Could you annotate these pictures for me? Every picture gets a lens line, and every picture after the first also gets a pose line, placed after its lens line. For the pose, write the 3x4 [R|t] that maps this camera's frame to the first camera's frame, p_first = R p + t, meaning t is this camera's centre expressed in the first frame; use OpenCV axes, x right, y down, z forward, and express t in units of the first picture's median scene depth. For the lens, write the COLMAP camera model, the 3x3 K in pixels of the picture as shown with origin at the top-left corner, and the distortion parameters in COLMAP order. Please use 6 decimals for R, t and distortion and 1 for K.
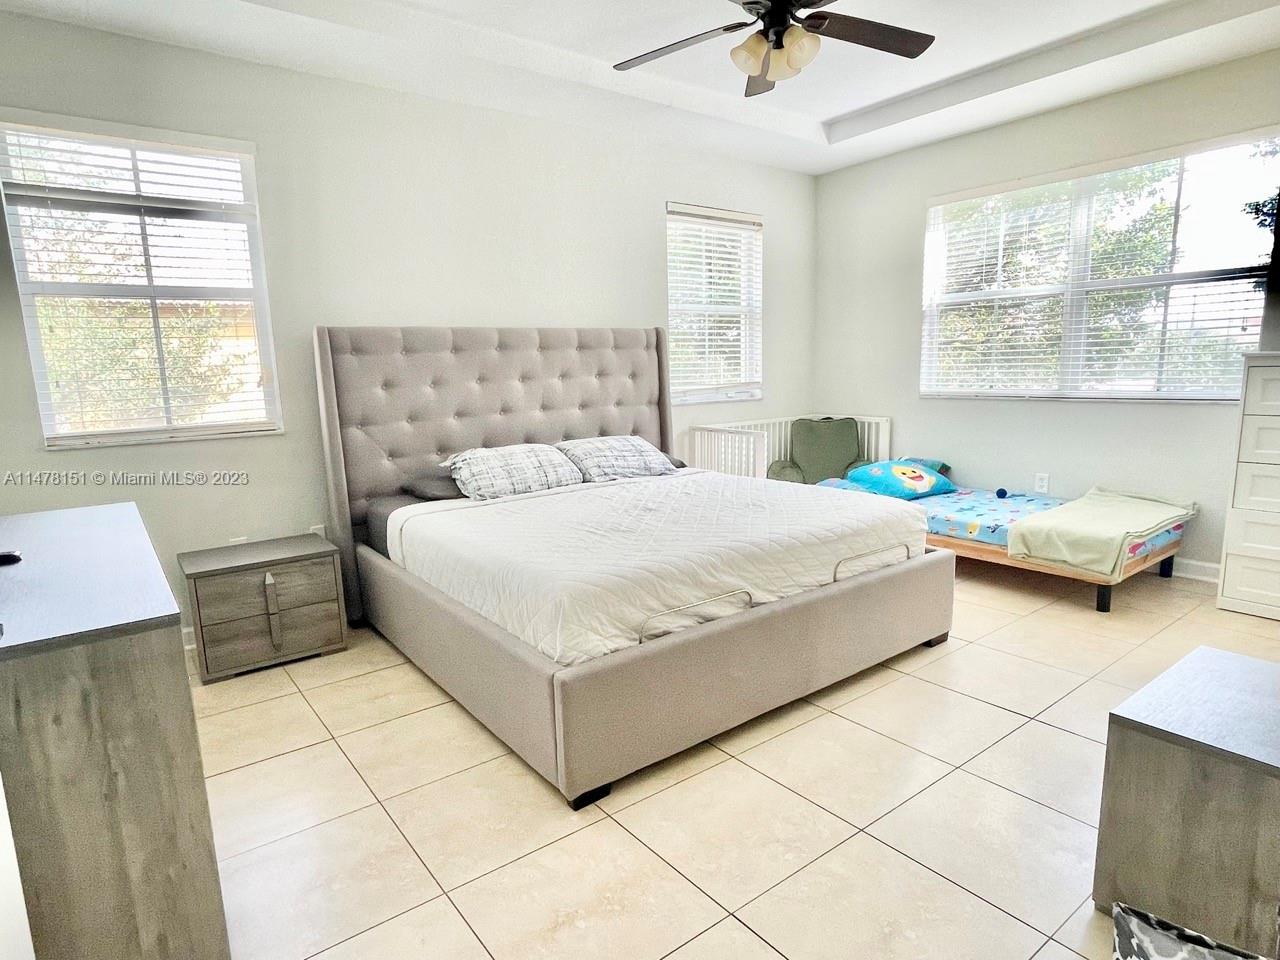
lens RADIAL K [[722.5, 0, 642.8], [0, 722.5, 482.8], [0, 0, 1]] dist [0.004630, -0.000346]
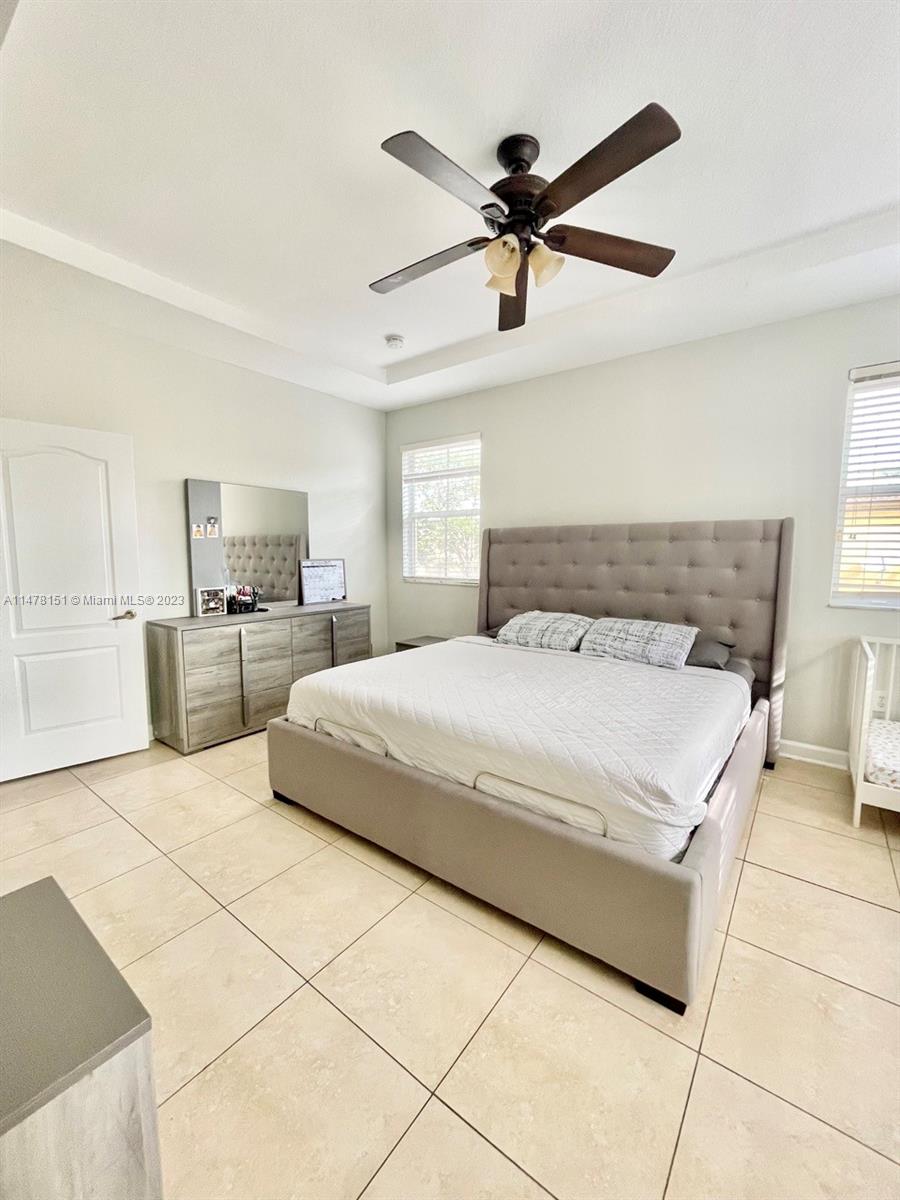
lens RADIAL K [[485.2, 0, 451.7], [0, 485.2, 602.3], [0, 0, 1]] dist [-0.001094, 0.000045]
pose [[0.262034, 0.127821, -0.956556, 0.712849], [-0.167586, 0.982157, 0.085334, -0.131240], [0.950396, 0.137945, 0.278780, 0.644630]]
